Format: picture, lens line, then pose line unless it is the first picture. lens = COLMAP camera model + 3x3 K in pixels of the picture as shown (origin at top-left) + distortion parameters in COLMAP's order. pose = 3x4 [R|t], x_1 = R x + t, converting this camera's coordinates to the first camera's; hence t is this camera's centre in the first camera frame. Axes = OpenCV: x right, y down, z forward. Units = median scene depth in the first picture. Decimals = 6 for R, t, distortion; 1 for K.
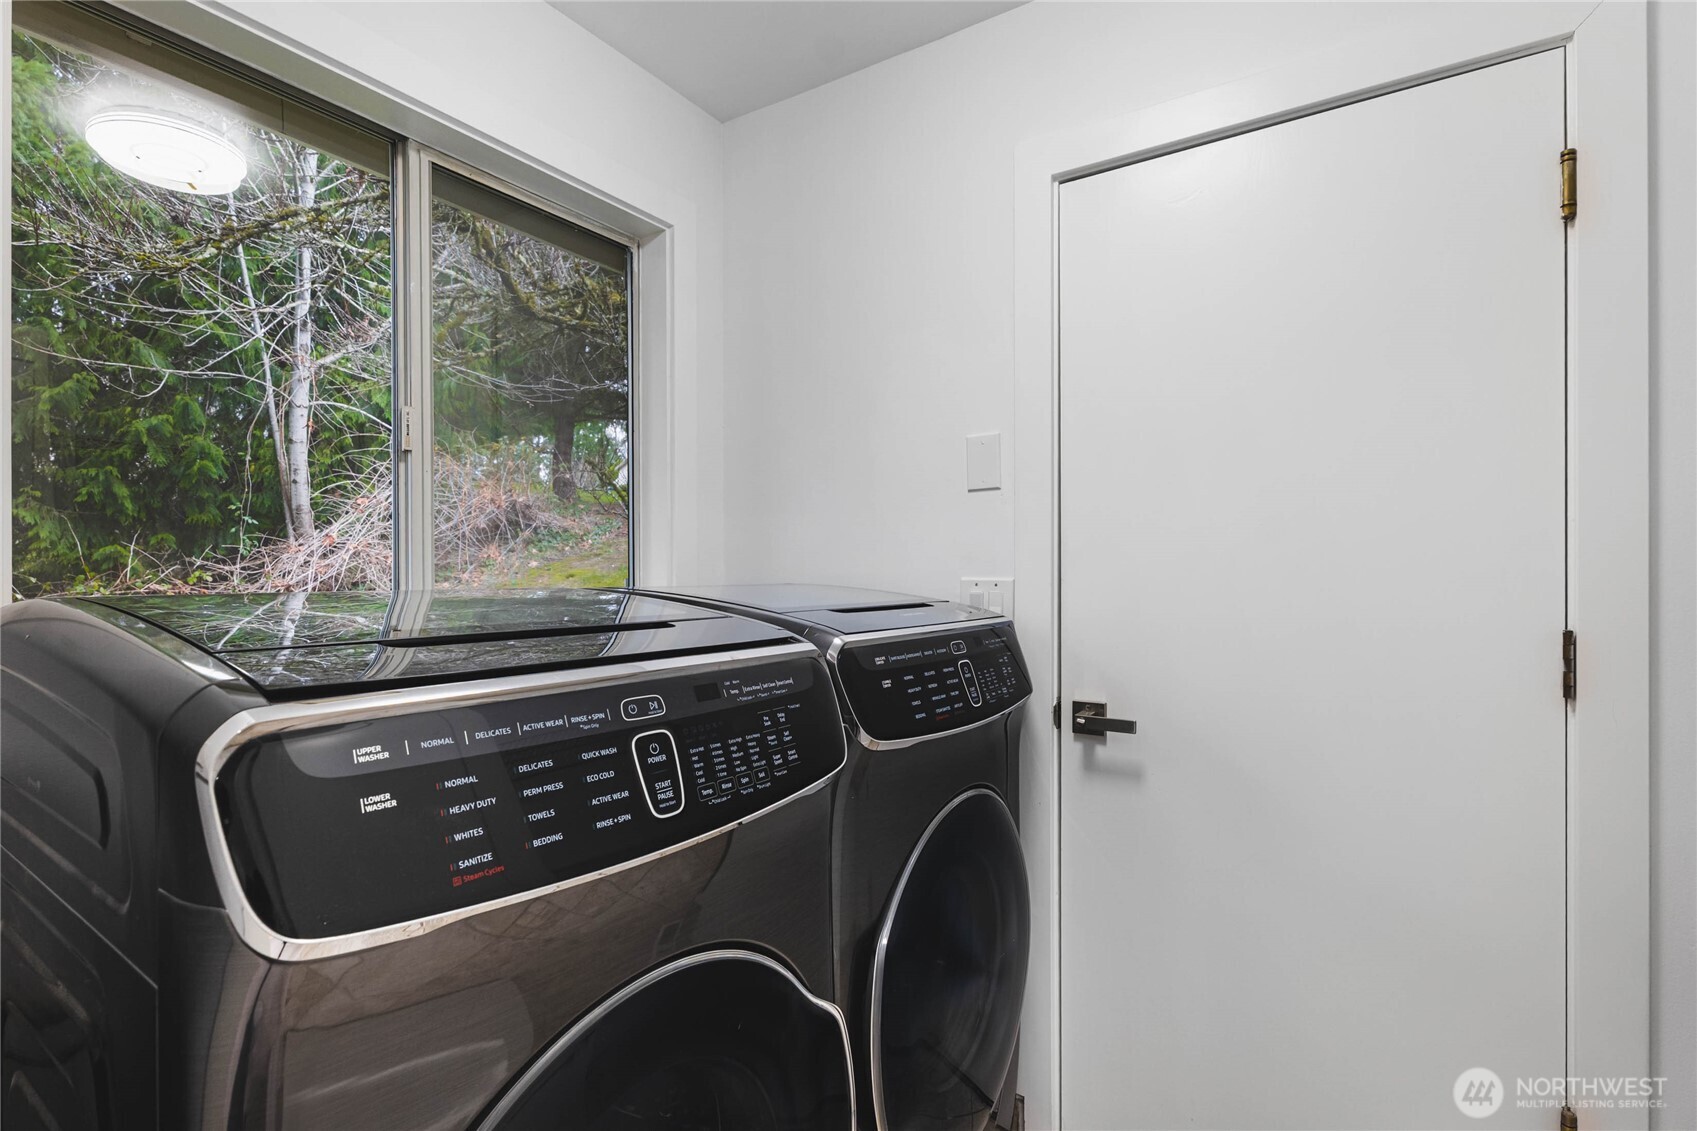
lens RADIAL K [[874.7, 0, 841.5], [0, 874.7, 574.3], [0, 0, 1]] dist [0.000205, -0.000060]
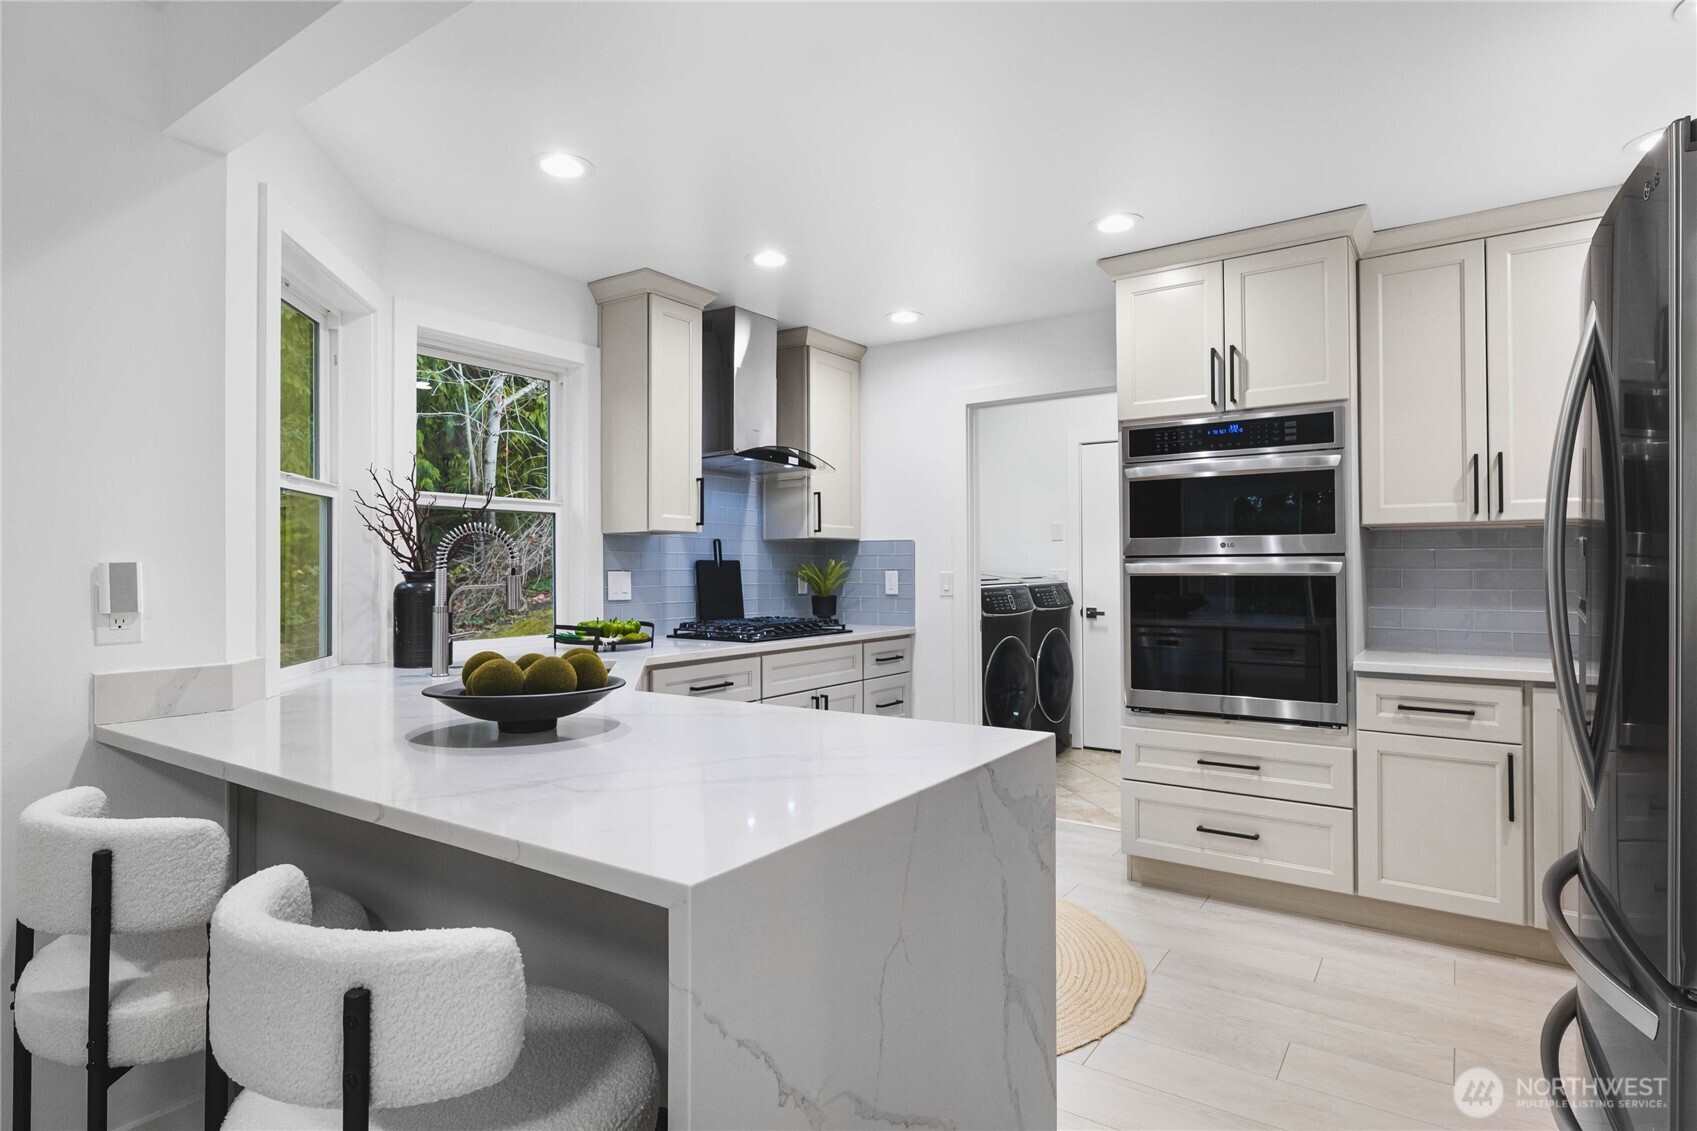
lens RADIAL K [[876.5, 0, 853.8], [0, 876.5, 556.4], [0, 0, 1]] dist [-0.005581, 0.002079]
pose [[0.999681, -0.004335, -0.024863, -0.502579], [0.004171, 0.999969, -0.006659, -0.023516], [0.024891, 0.006553, 0.999669, -2.214605]]
